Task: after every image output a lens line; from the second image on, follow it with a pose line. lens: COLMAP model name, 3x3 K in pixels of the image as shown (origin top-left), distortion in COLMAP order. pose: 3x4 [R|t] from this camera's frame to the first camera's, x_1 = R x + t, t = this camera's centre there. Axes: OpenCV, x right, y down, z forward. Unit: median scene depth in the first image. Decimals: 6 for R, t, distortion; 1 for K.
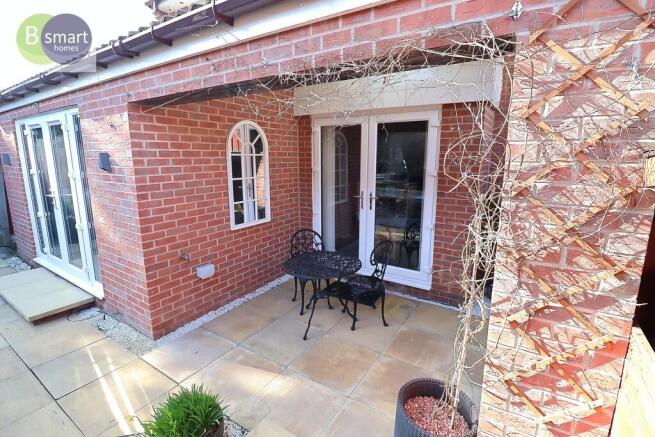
lens RADIAL K [[308.6, 0, 327.1], [0, 308.6, 215.6], [0, 0, 1]] dist [-0.004211, -0.000543]
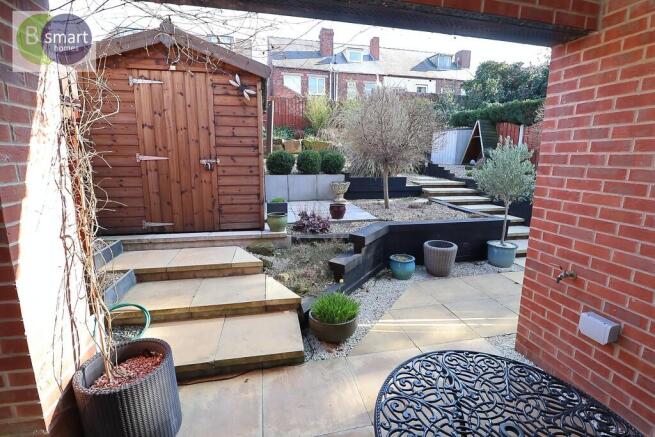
lens RADIAL K [[308.6, 0, 328.1], [0, 308.6, 217.7], [0, 0, 1]] dist [-0.004211, -0.000543]
pose [[-0.705043, 0.128089, -0.697501, 0.320254], [-0.153864, 0.932495, 0.326770, -0.112470], [0.692272, 0.337707, -0.637741, 1.095676]]
